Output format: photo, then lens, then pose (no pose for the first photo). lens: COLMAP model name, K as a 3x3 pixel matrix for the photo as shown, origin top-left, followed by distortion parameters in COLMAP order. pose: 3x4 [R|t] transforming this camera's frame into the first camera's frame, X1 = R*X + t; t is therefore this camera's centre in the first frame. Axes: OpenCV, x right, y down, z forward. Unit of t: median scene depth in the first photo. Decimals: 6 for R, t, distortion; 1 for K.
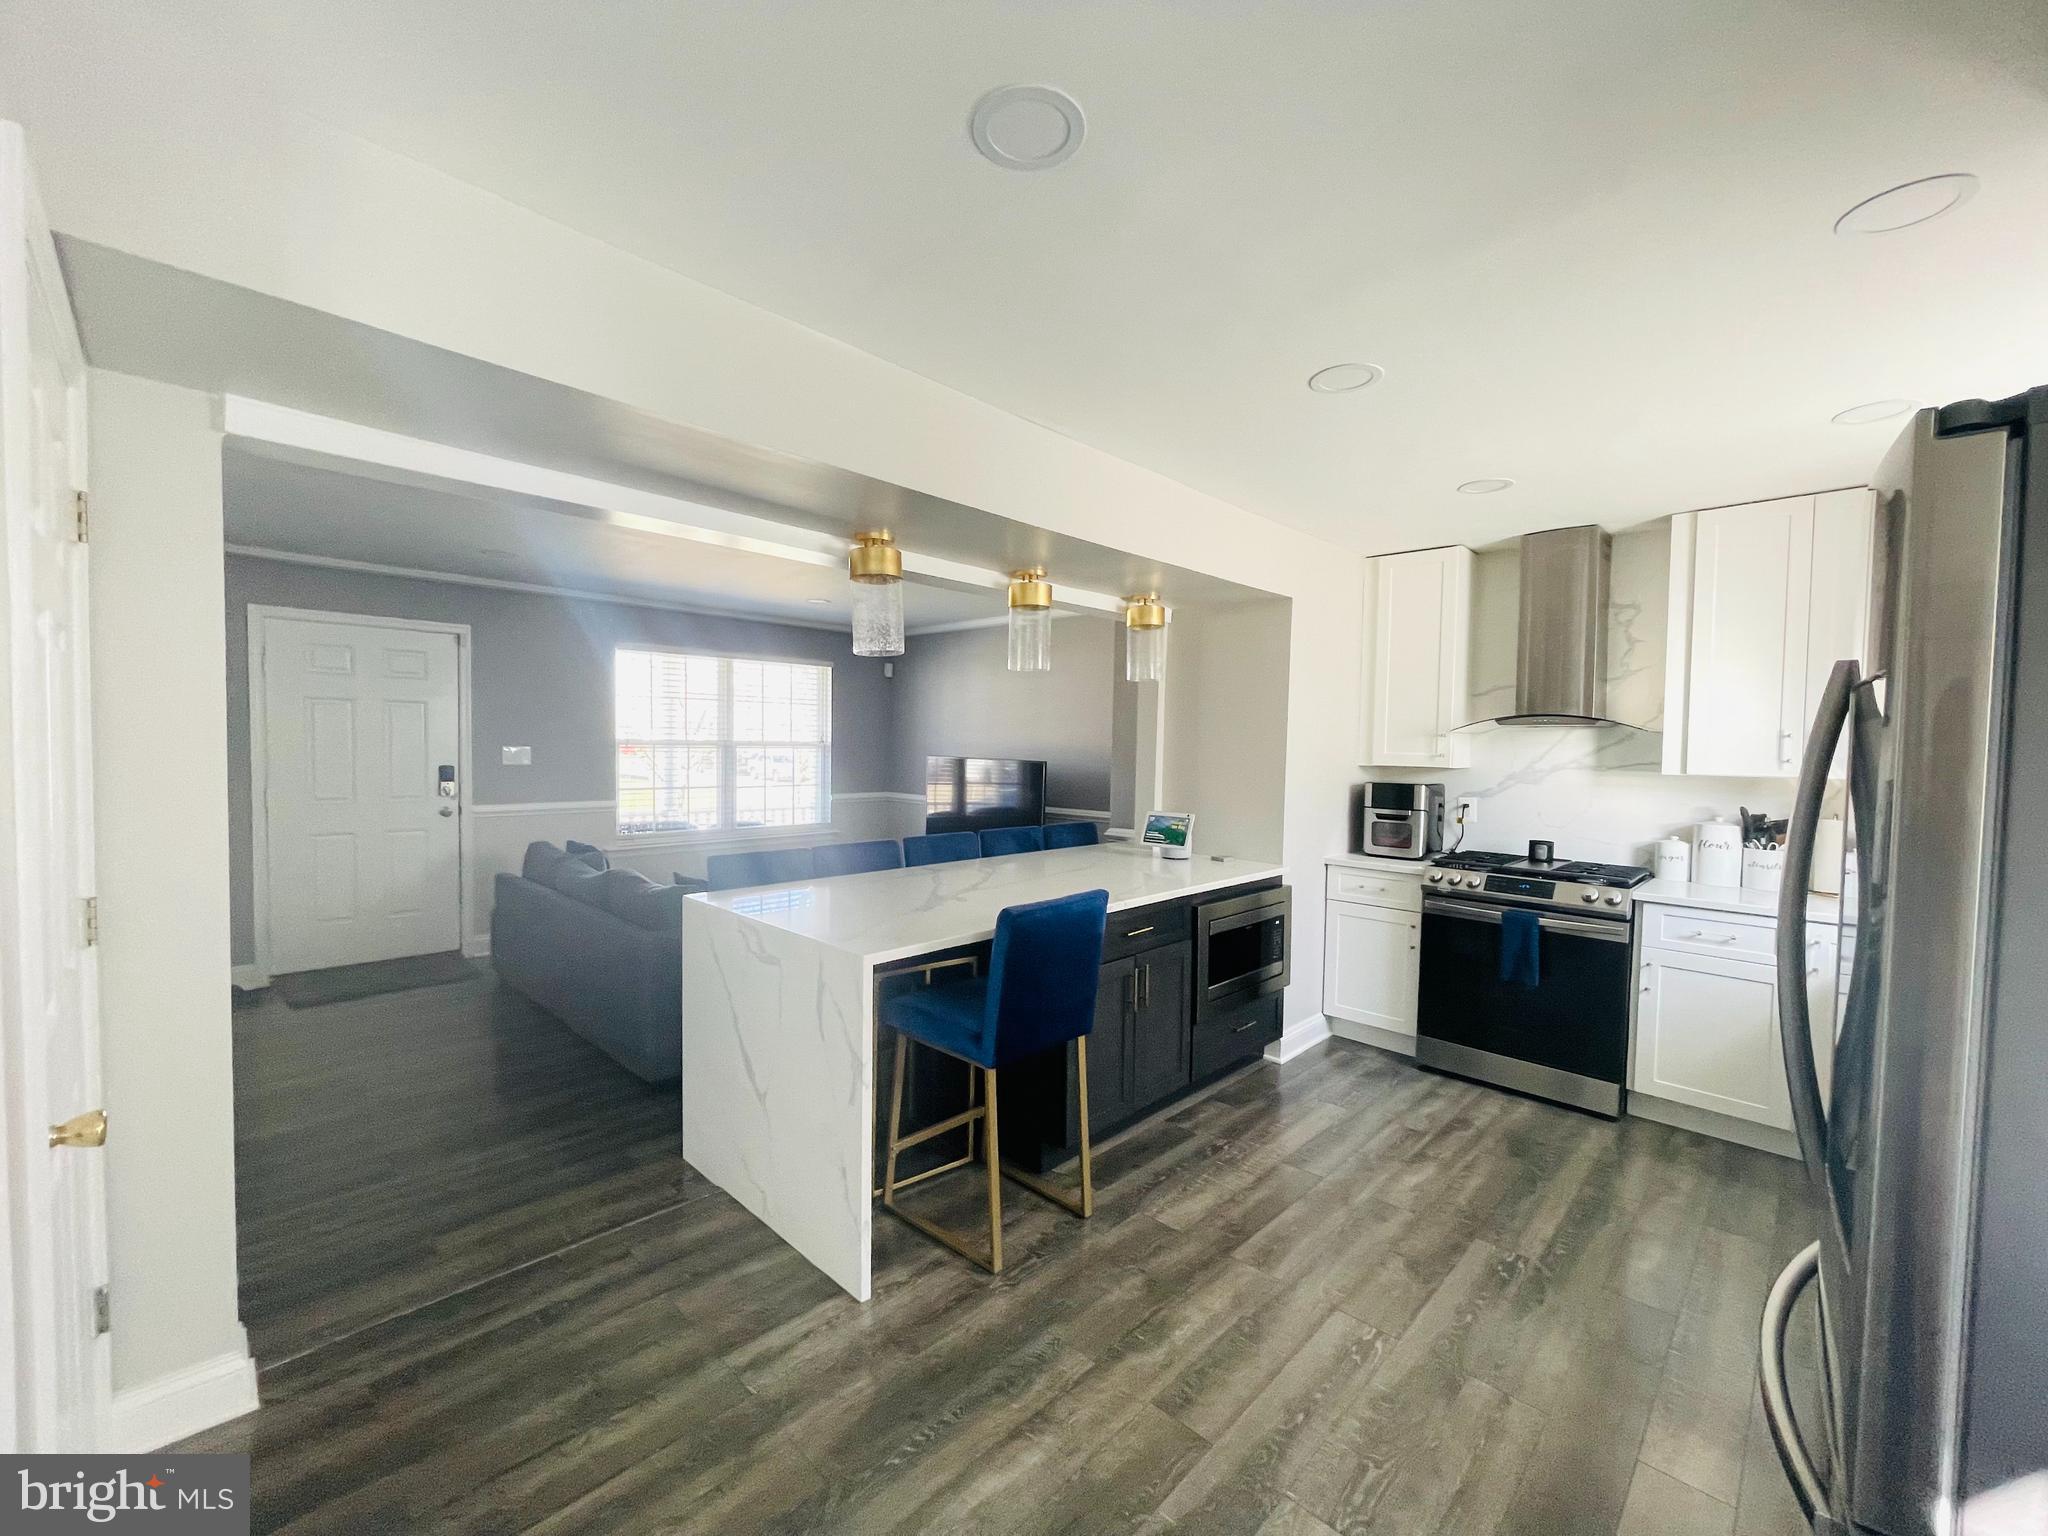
lens RADIAL K [[828.5, 0, 1021.0], [0, 828.5, 774.2], [0, 0, 1]] dist [-0.000465, -0.000349]
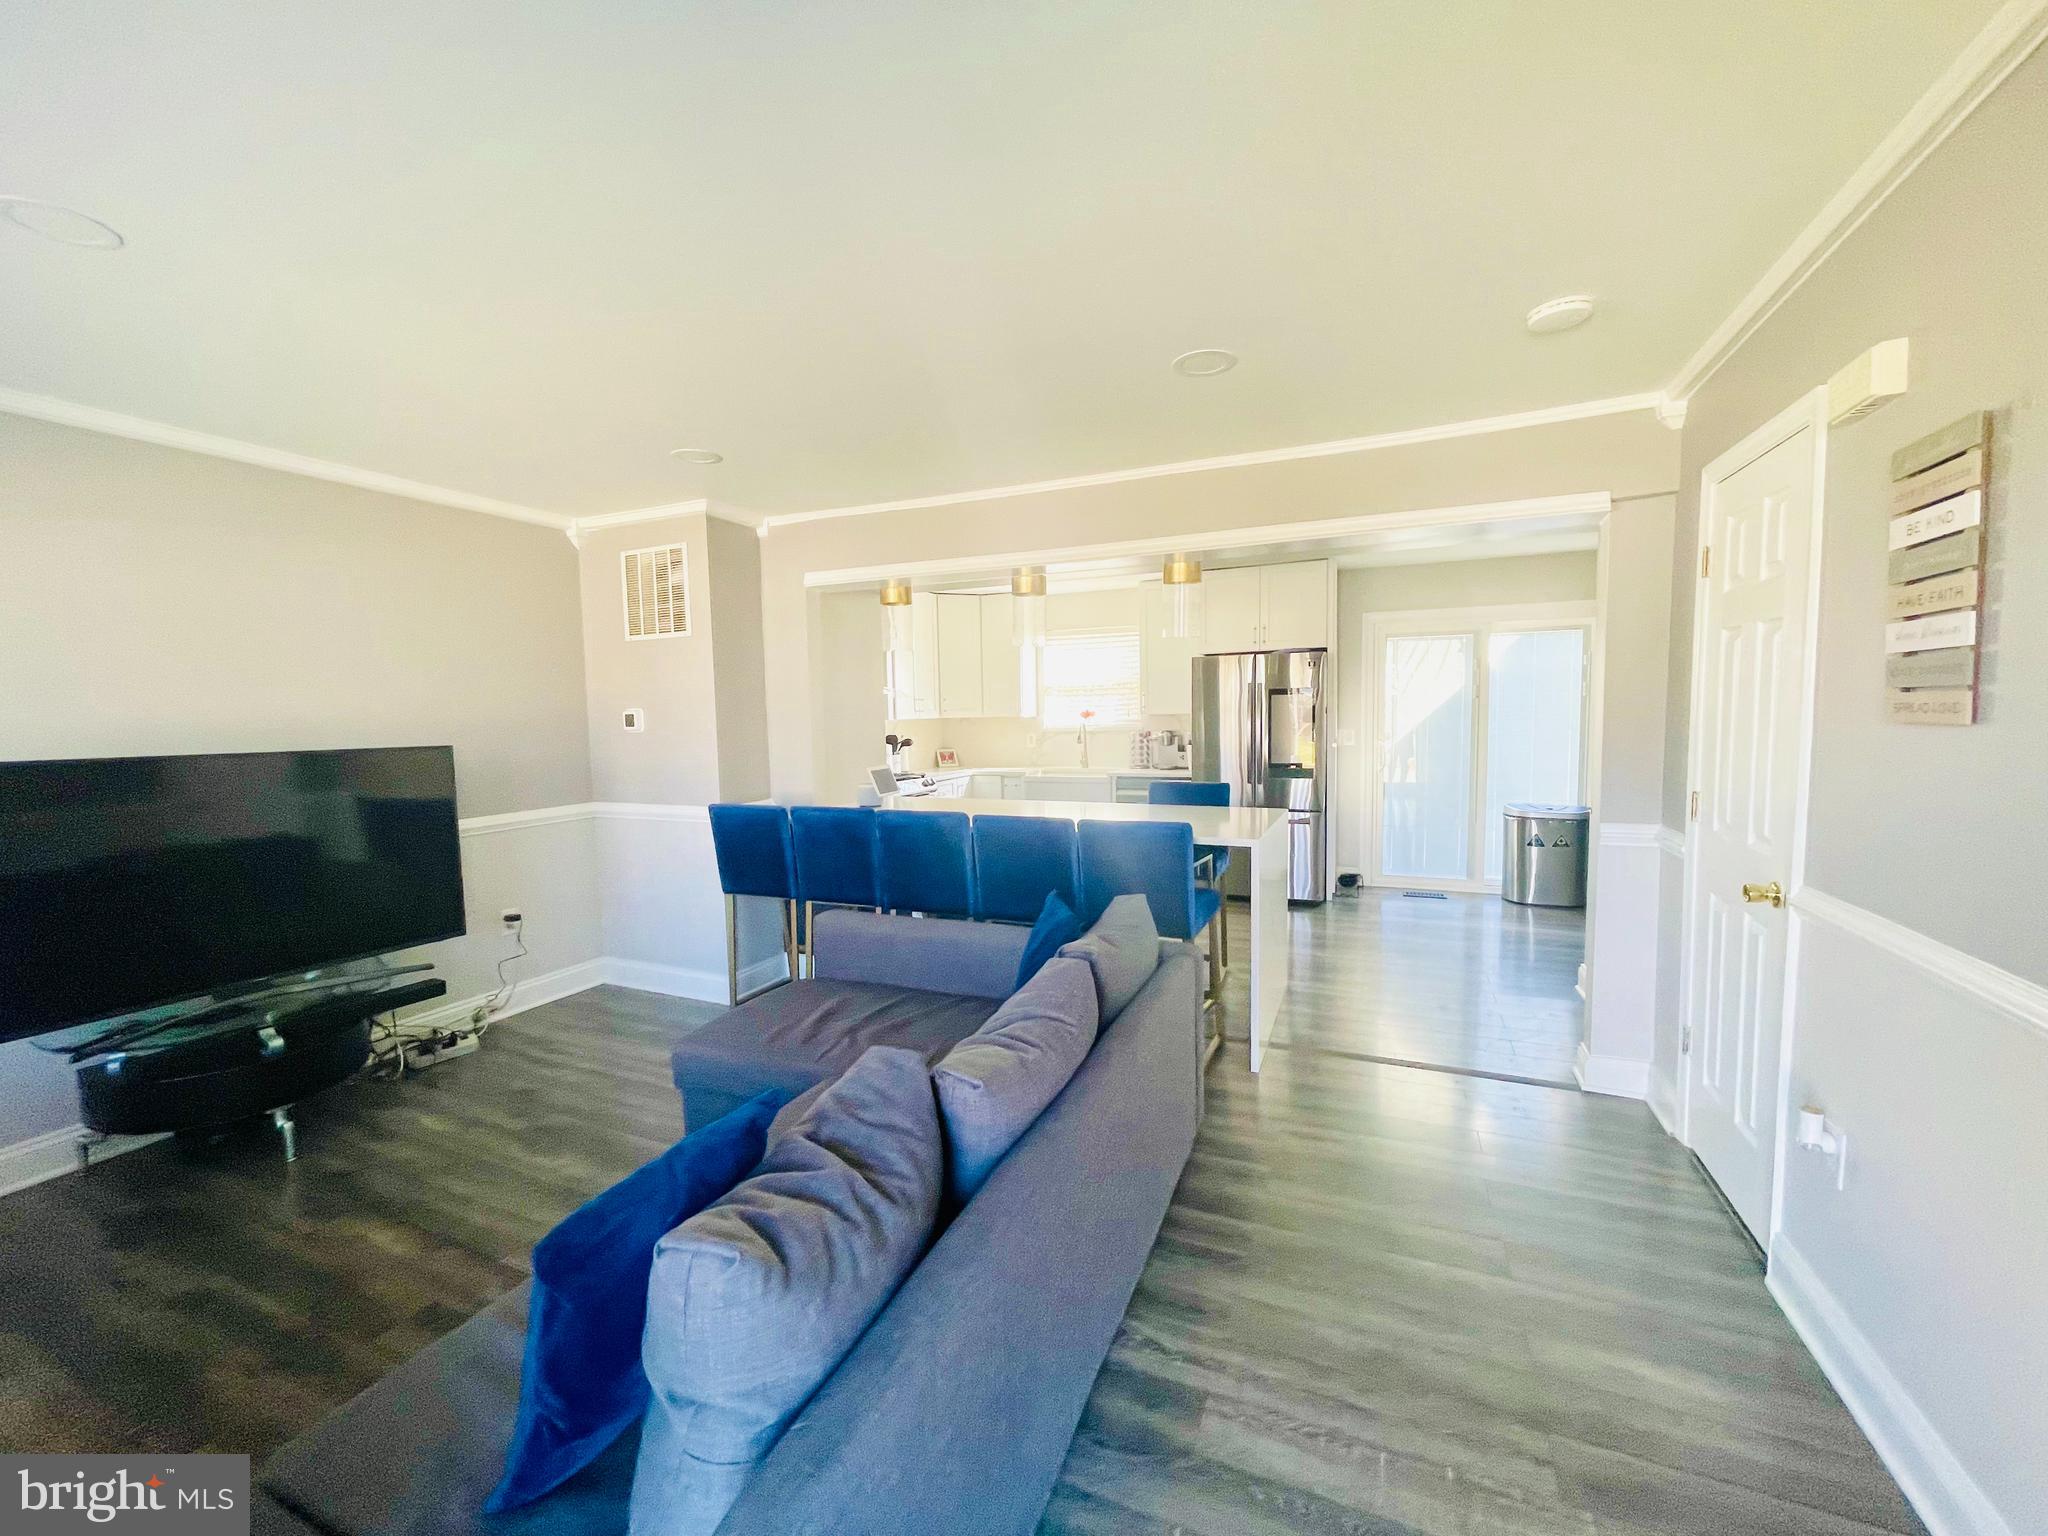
lens RADIAL K [[828.5, 0, 1021.0], [0, 828.5, 774.2], [0, 0, 1]] dist [-0.000465, -0.000349]
pose [[-0.356173, -0.082370, 0.930783, -1.072111], [0.049135, 0.993078, 0.106685, -0.062563], [-0.933127, 0.083733, -0.349660, 1.364923]]
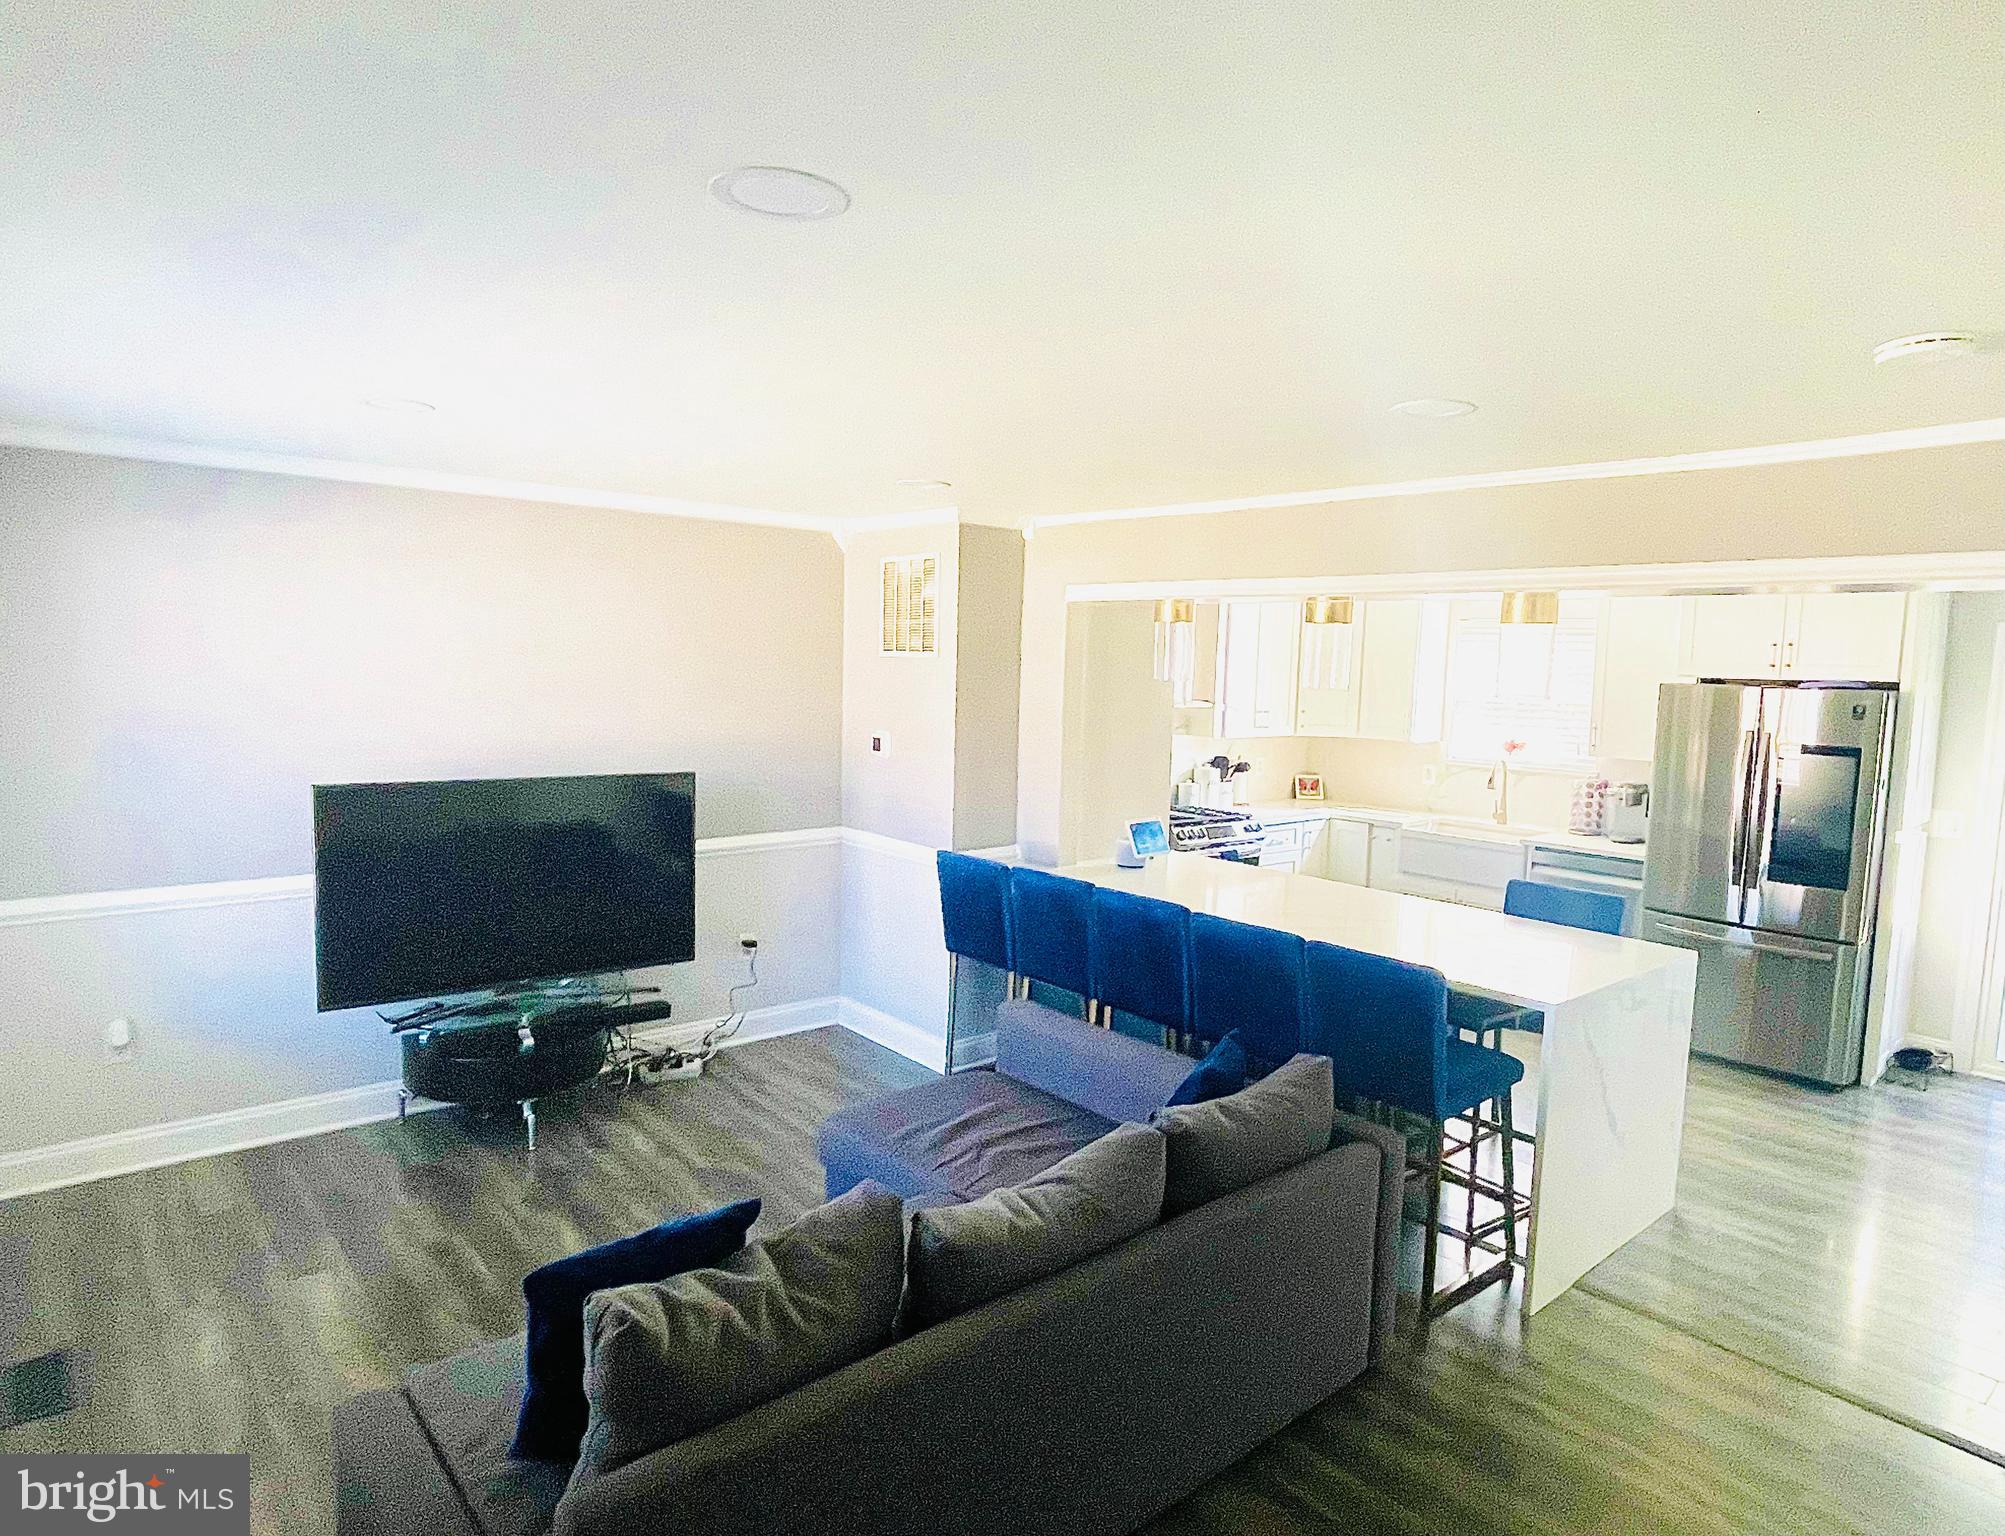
lens RADIAL K [[1185.6, 0, 1019.4], [0, 1185.6, 767.7], [0, 0, 1]] dist [-0.002928, -0.000587]
pose [[0.075719, -0.111062, 0.990925, -1.276305], [0.011836, 0.993808, 0.110481, -0.178552], [-0.997059, 0.003363, 0.076565, 1.160254]]
